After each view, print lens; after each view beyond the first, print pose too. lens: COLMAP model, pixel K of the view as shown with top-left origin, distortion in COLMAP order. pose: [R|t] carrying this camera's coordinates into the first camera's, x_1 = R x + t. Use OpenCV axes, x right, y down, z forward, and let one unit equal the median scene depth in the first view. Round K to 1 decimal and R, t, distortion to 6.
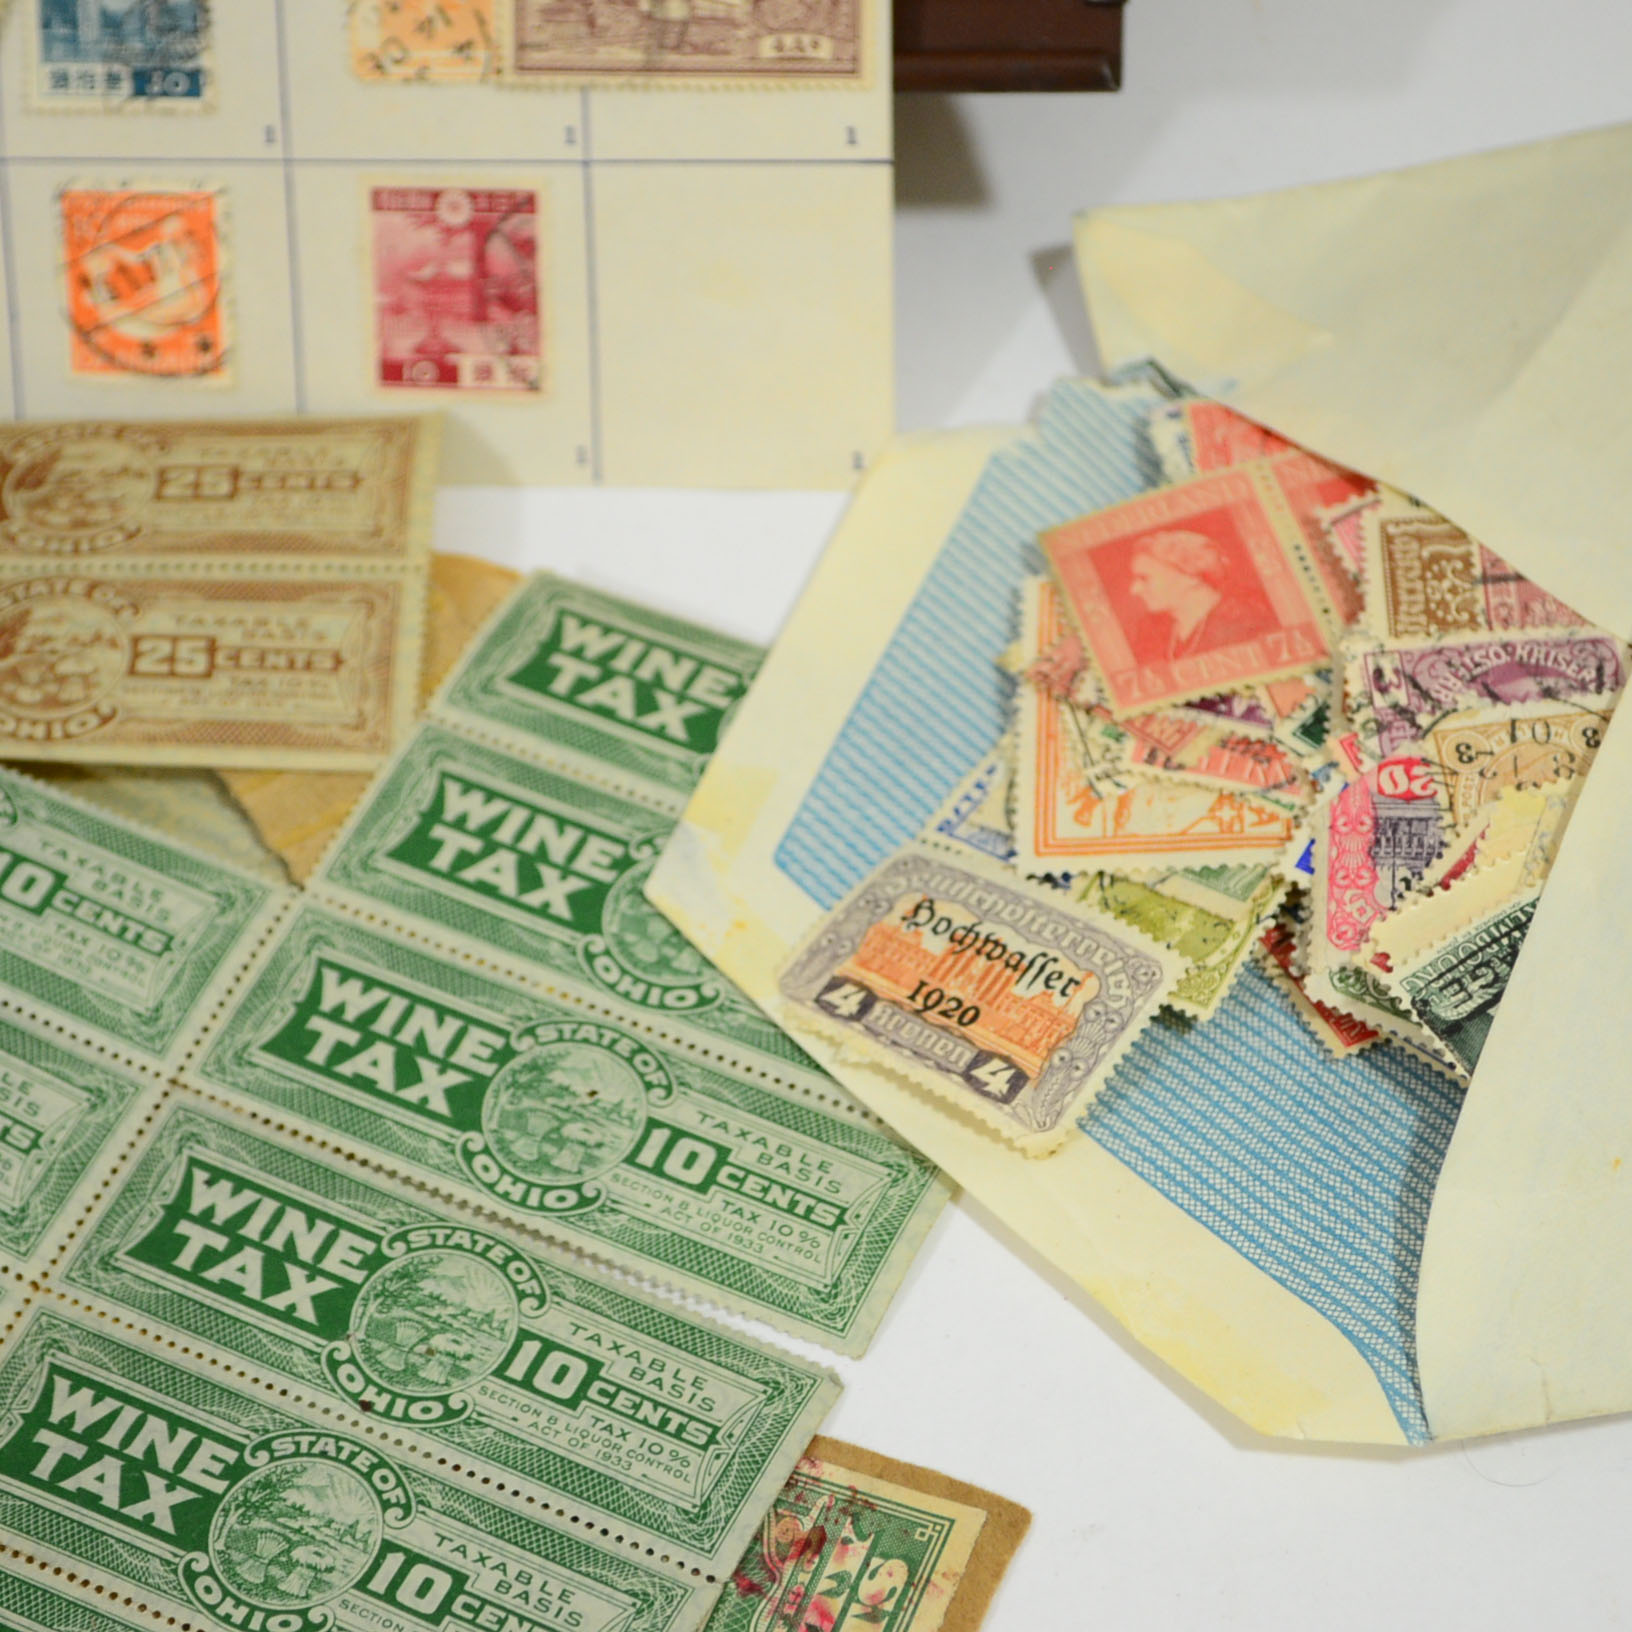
lens RADIAL K [[4669.4, 0, 810.3], [0, 4669.4, 819.9], [0, 0, 1]] dist [-0.005133, 0.000000]
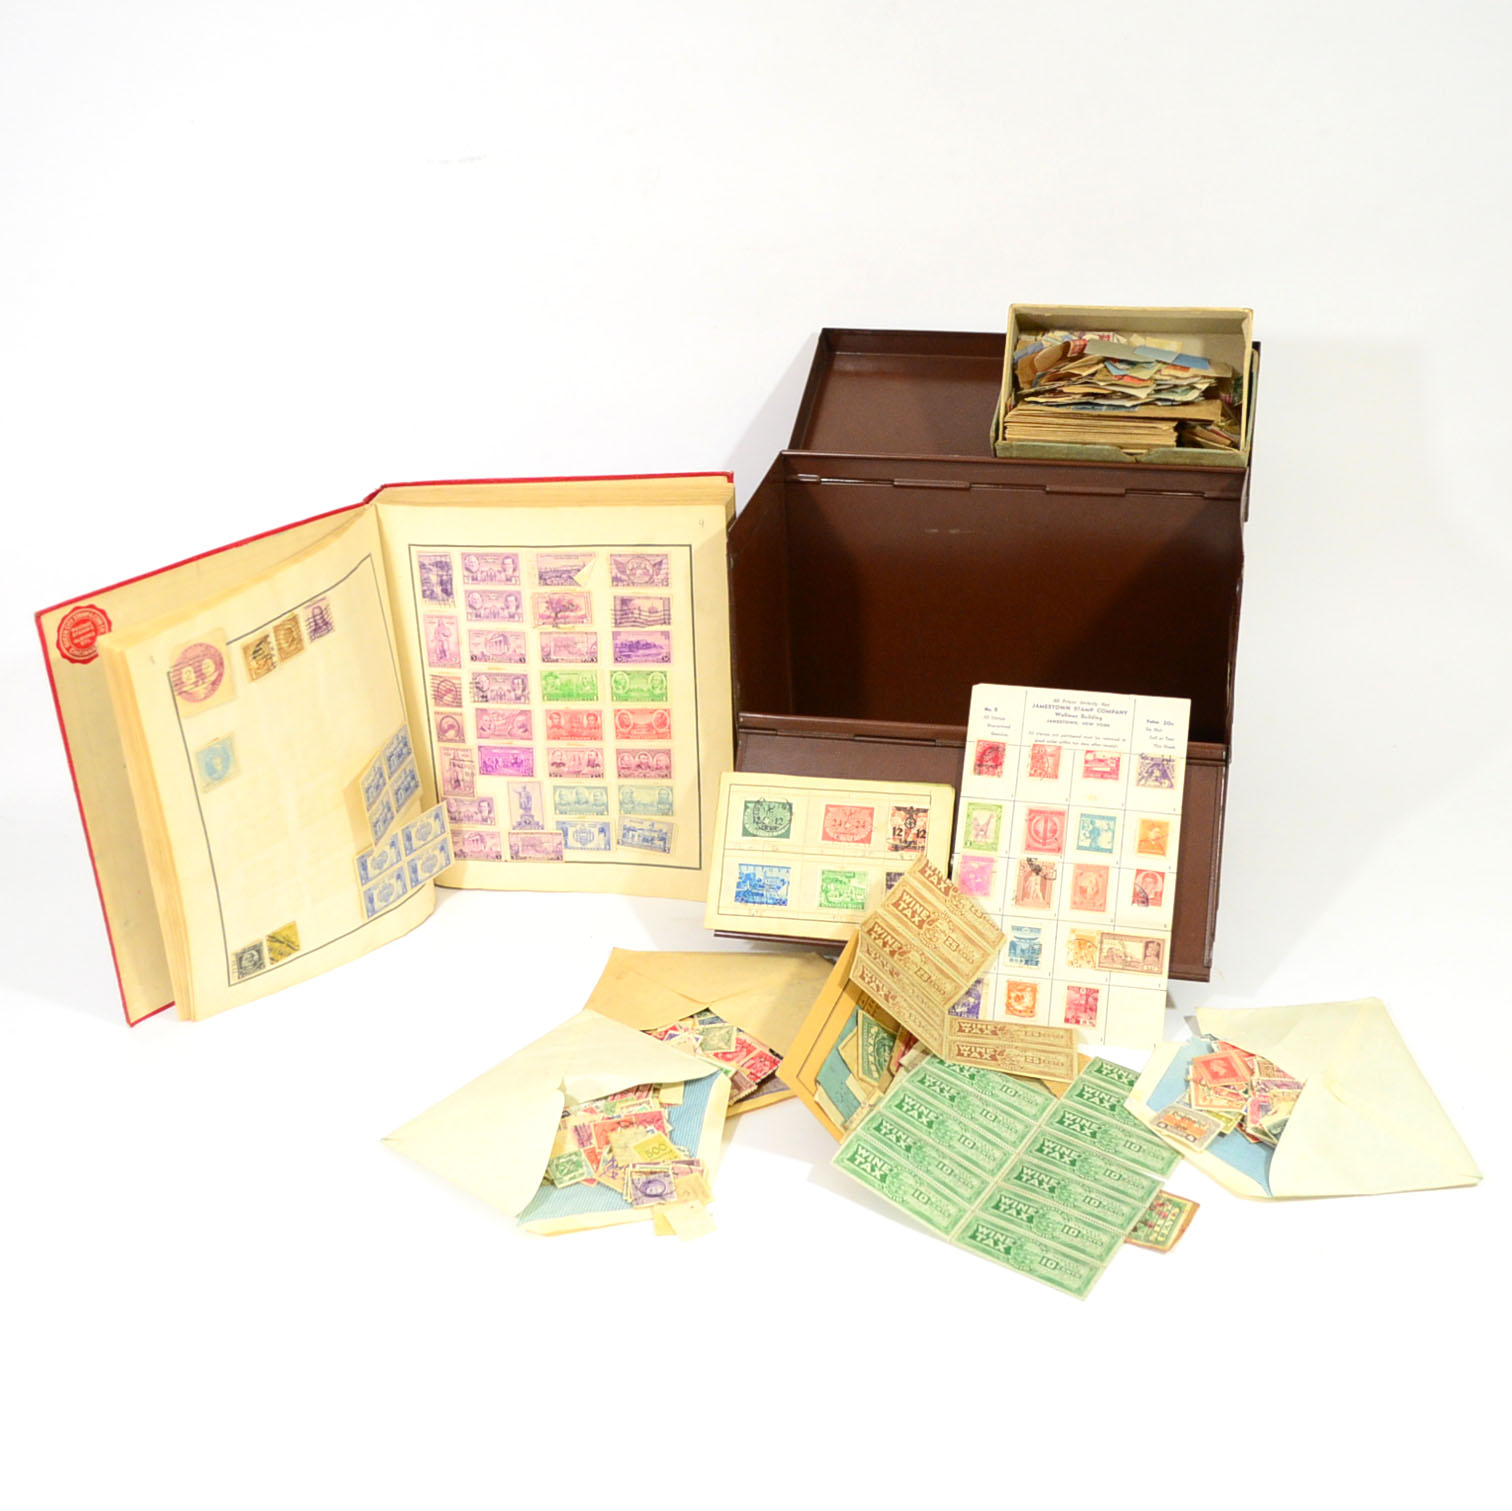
lens RADIAL K [[1842.7, 0, 756.4], [0, 1842.7, 755.0], [0, 0, 1]] dist [-0.034965, 0.000000]
pose [[0.990953, 0.114040, -0.070756, -0.356464], [-0.132215, 0.920040, -0.368844, 0.489178], [0.023035, 0.374862, 0.926794, -1.175531]]
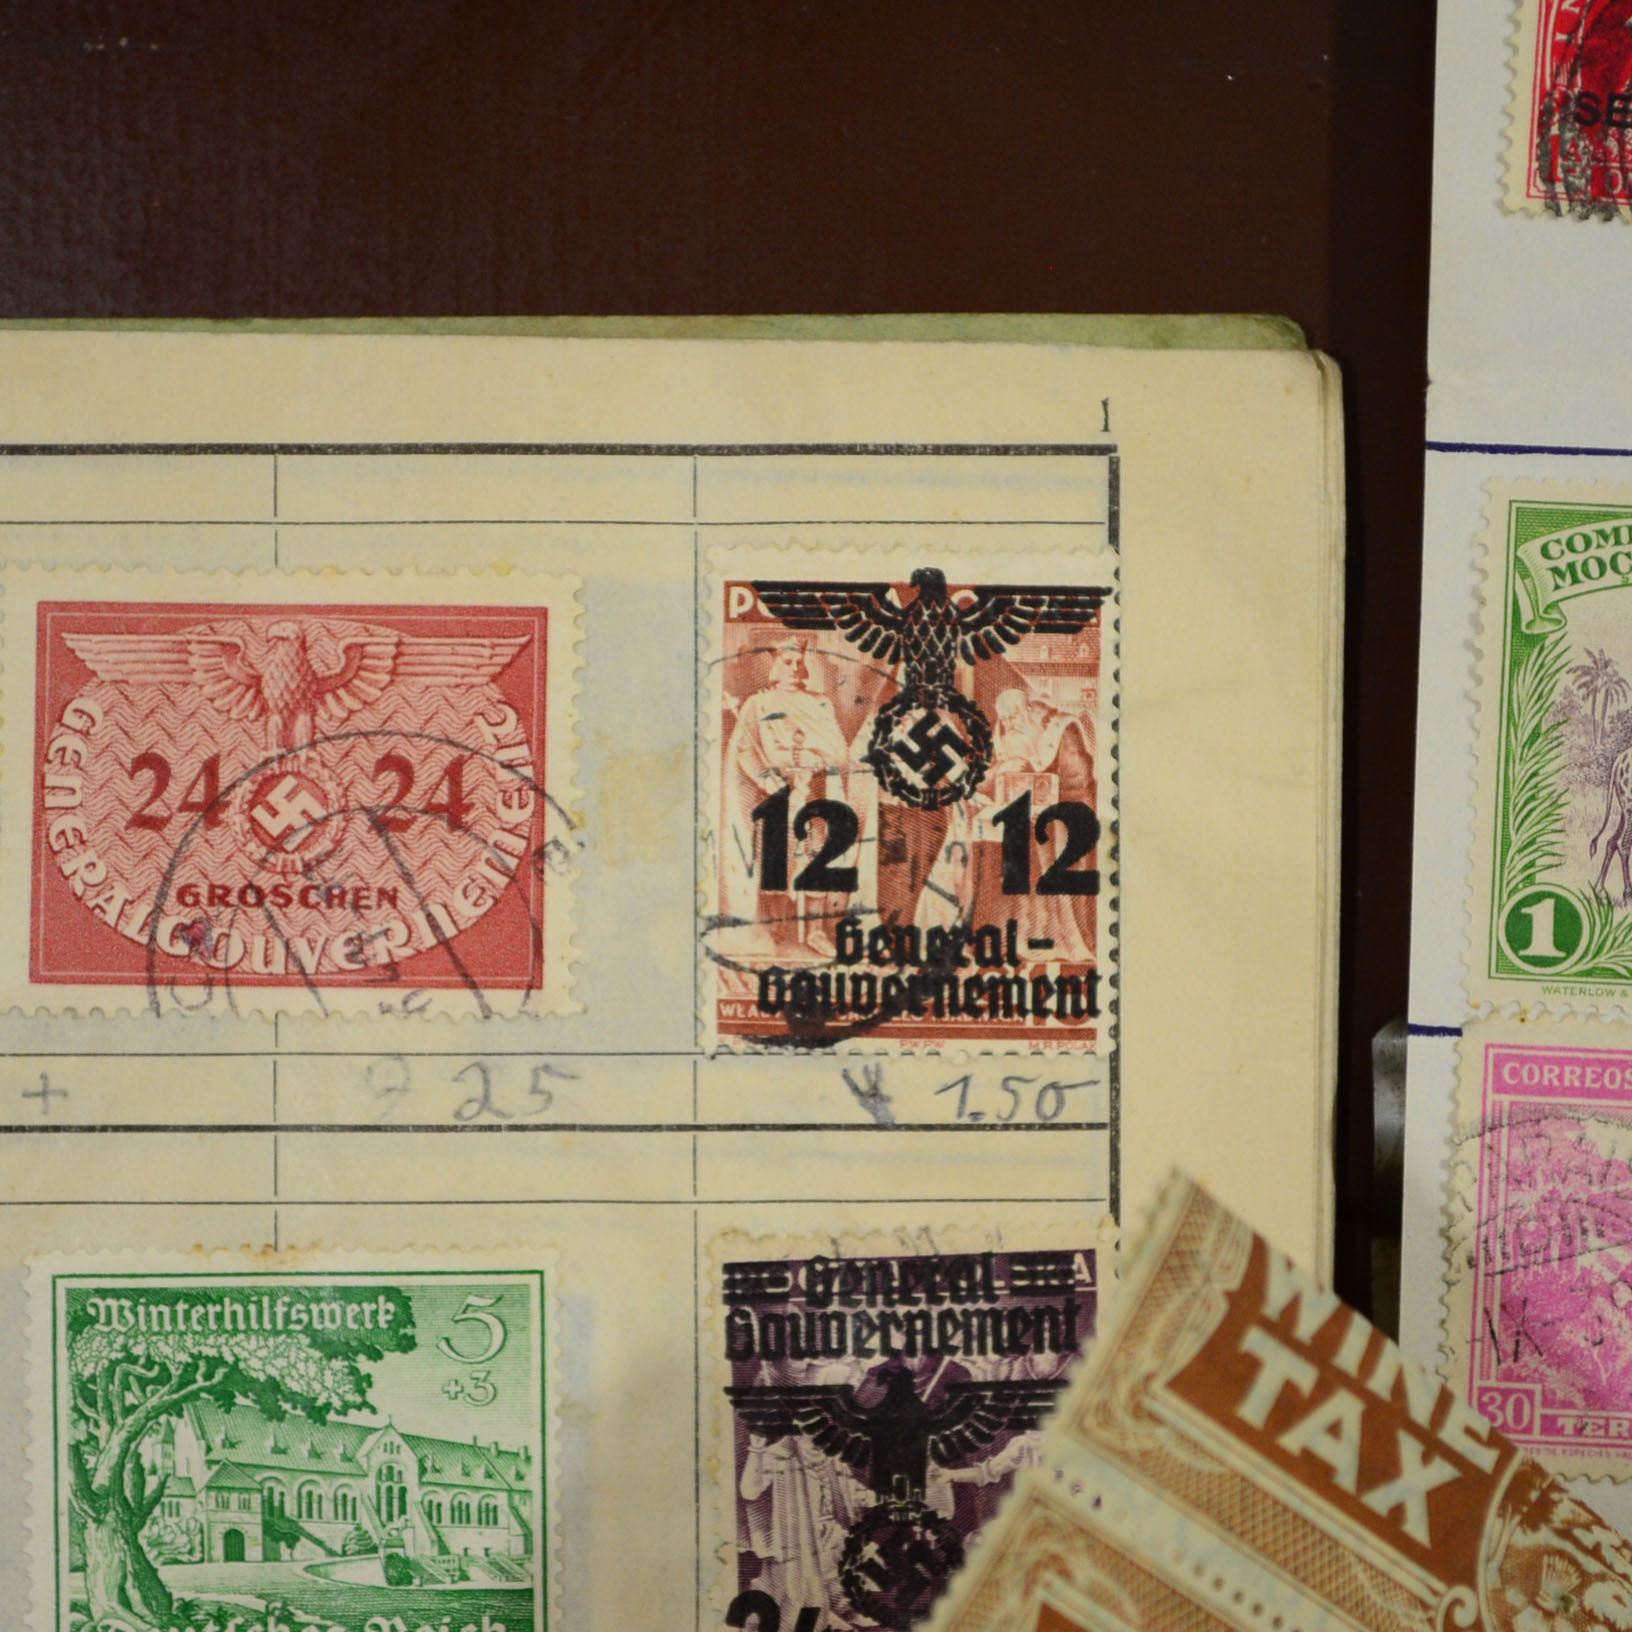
lens RADIAL K [[5589.0, 0, 824.2], [0, 5589.0, 817.8], [0, 0, 1]] dist [-0.006747, 0.000000]
pose [[0.984793, 0.026472, 0.171705, -0.453158], [0.003995, 0.984611, -0.174712, -0.203245], [-0.173688, 0.172741, 0.969532, 0.387661]]
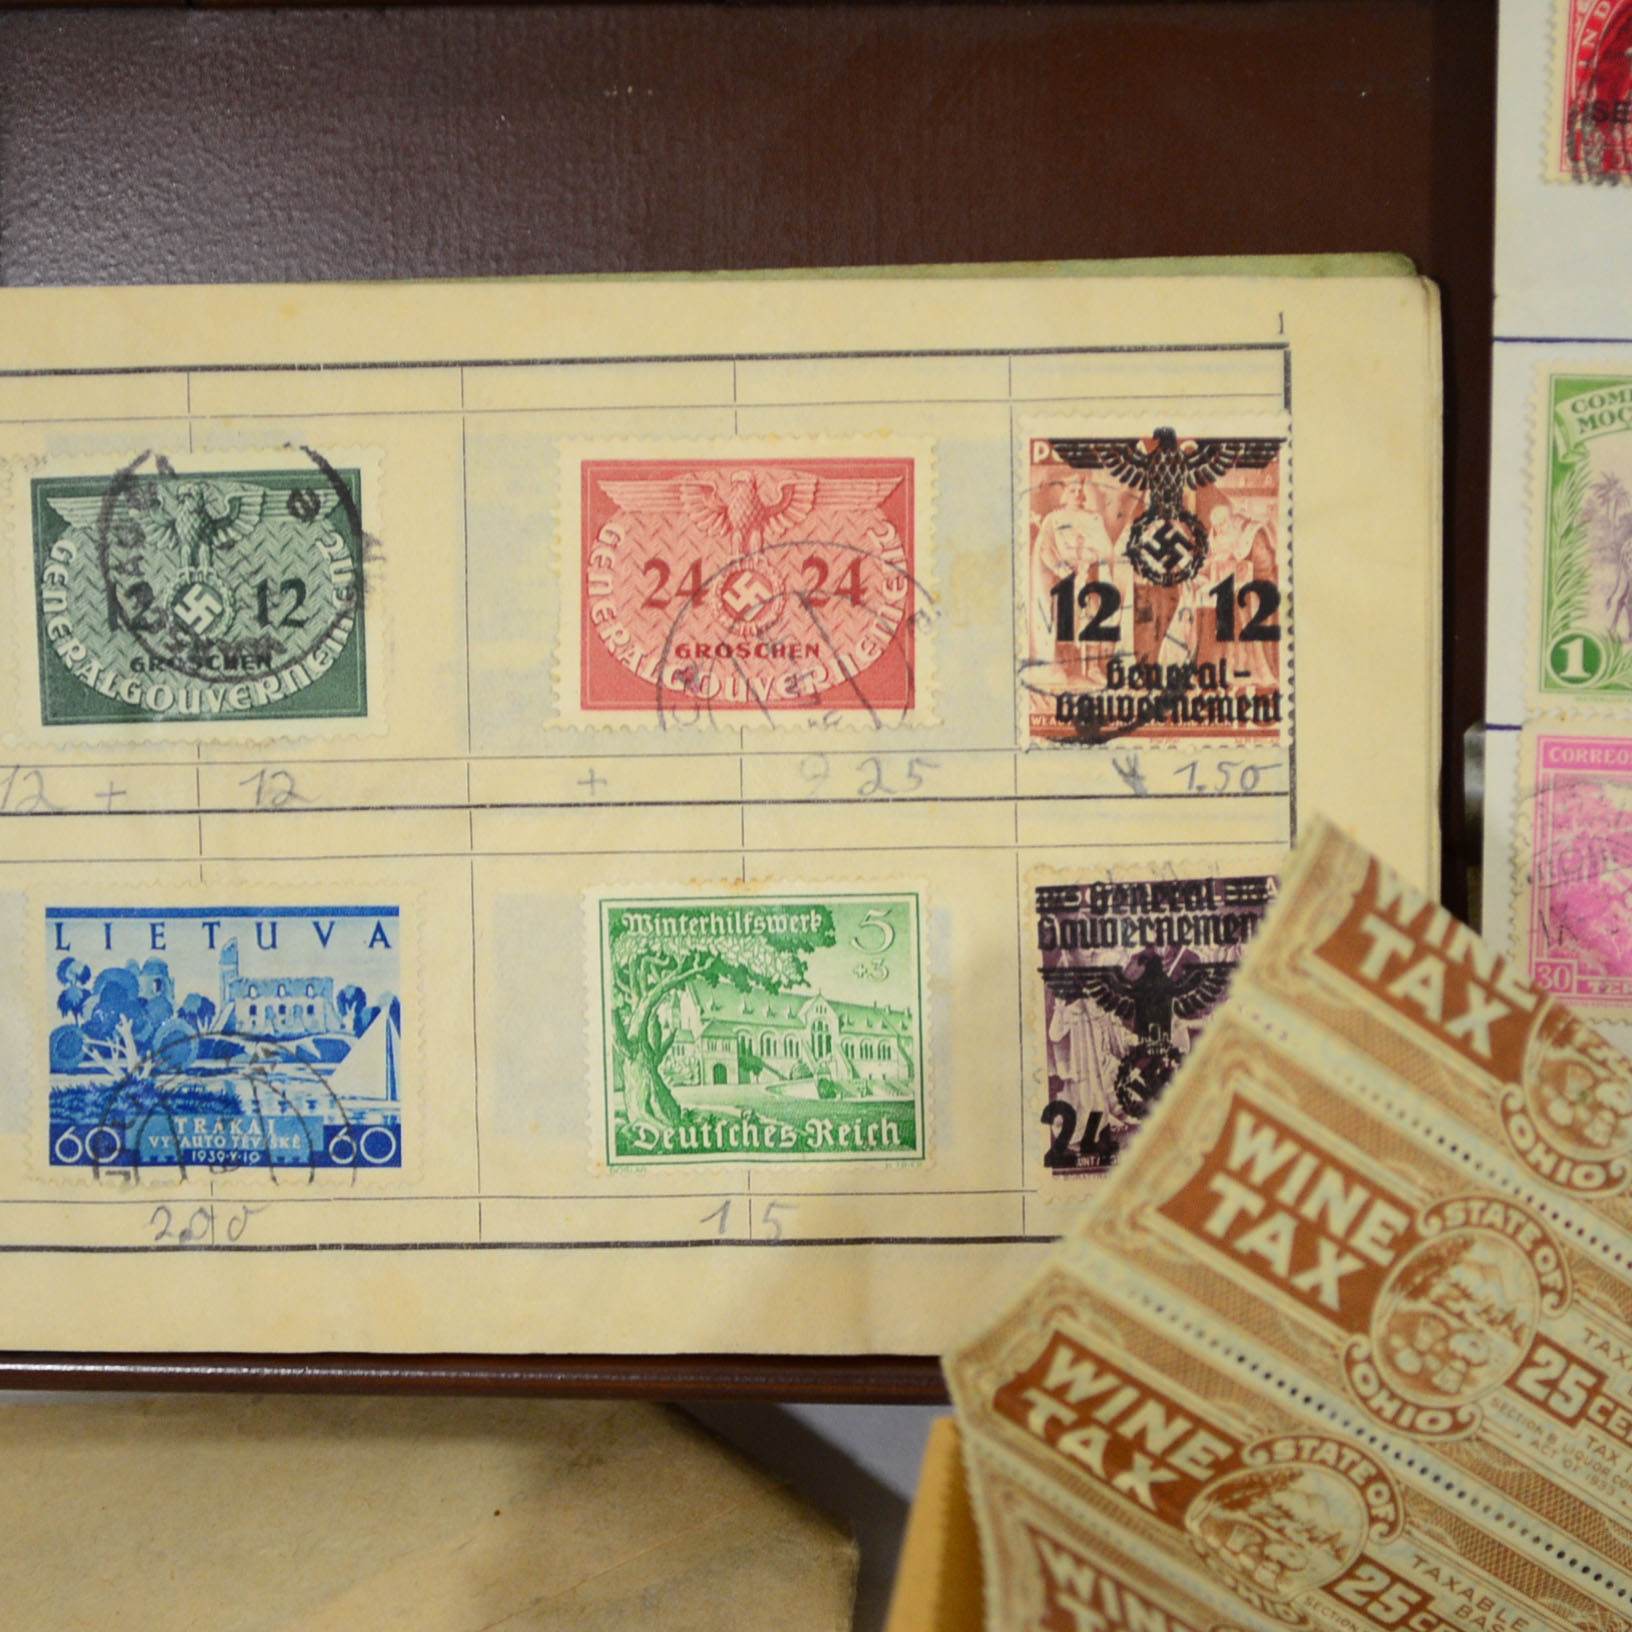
lens RADIAL K [[4669.4, 0, 814.4], [0, 4669.4, 826.5], [0, 0, 1]] dist [-0.005133, 0.000000]
pose [[0.996068, 0.005960, 0.088394, -0.465180], [0.005691, 0.991371, -0.130964, -0.164806], [-0.088412, 0.130952, 0.987439, 0.196130]]
